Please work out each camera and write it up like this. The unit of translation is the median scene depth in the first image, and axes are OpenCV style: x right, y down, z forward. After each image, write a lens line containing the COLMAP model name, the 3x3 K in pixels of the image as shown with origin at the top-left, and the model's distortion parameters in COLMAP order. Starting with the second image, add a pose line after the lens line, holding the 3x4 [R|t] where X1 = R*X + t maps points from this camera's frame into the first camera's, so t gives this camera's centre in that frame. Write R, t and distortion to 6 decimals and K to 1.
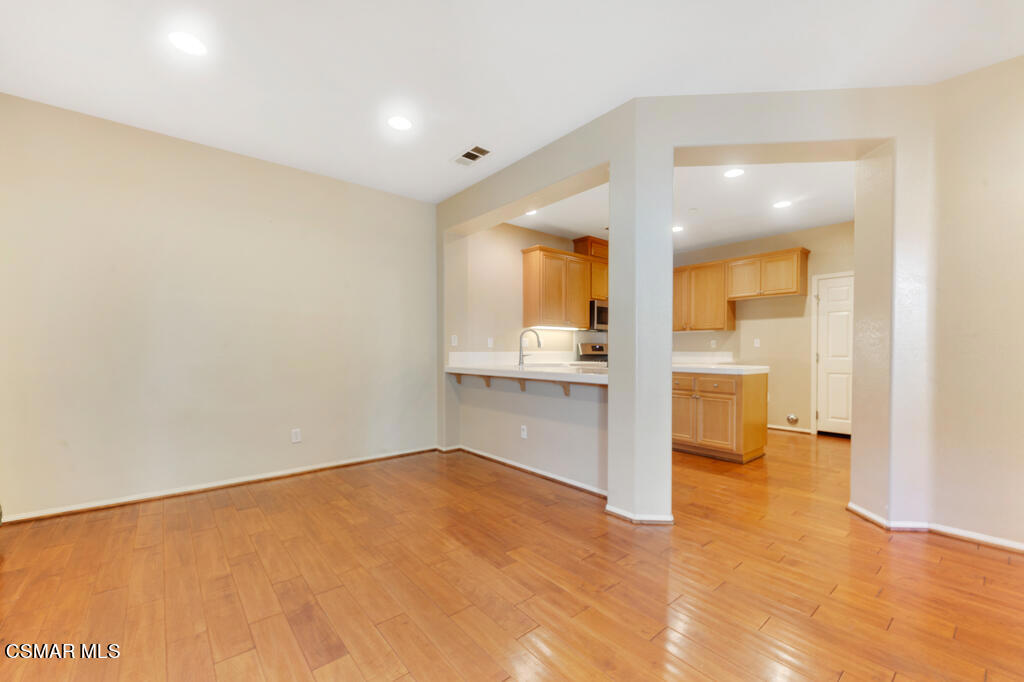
lens RADIAL K [[403.7, 0, 514.9], [0, 403.7, 354.5], [0, 0, 1]] dist [-0.003440, -0.000151]
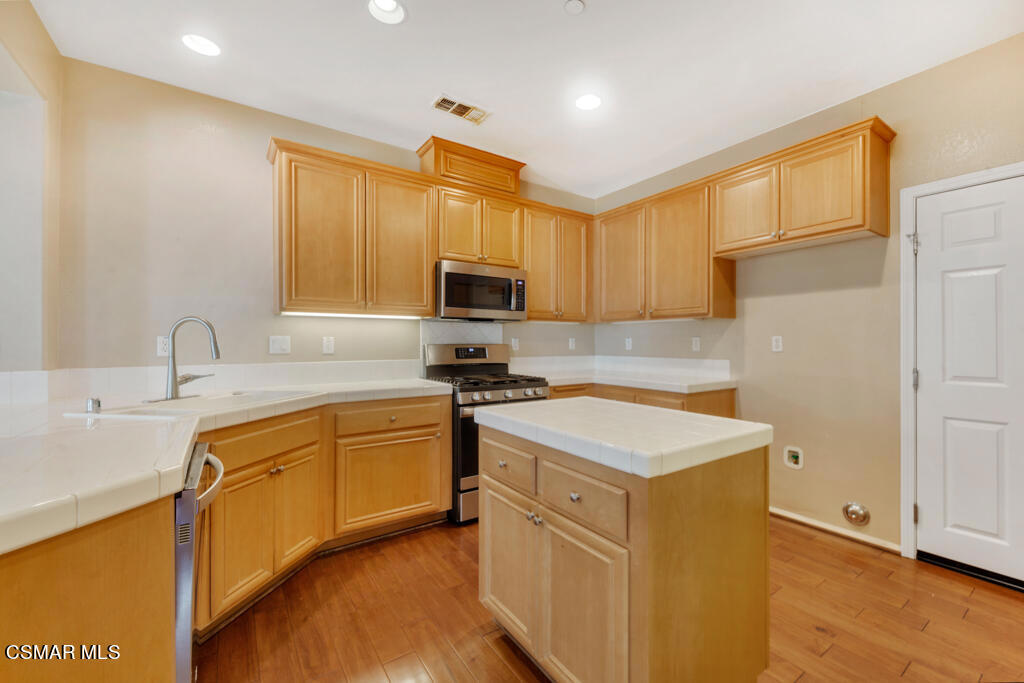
lens RADIAL K [[419.7, 0, 520.3], [0, 419.7, 345.5], [0, 0, 1]] dist [0.007558, -0.002441]
pose [[0.995385, -0.000598, -0.095956, 0.359890], [-0.000259, 0.999960, -0.008914, -0.022281], [0.095958, 0.008898, 0.995346, 0.492226]]
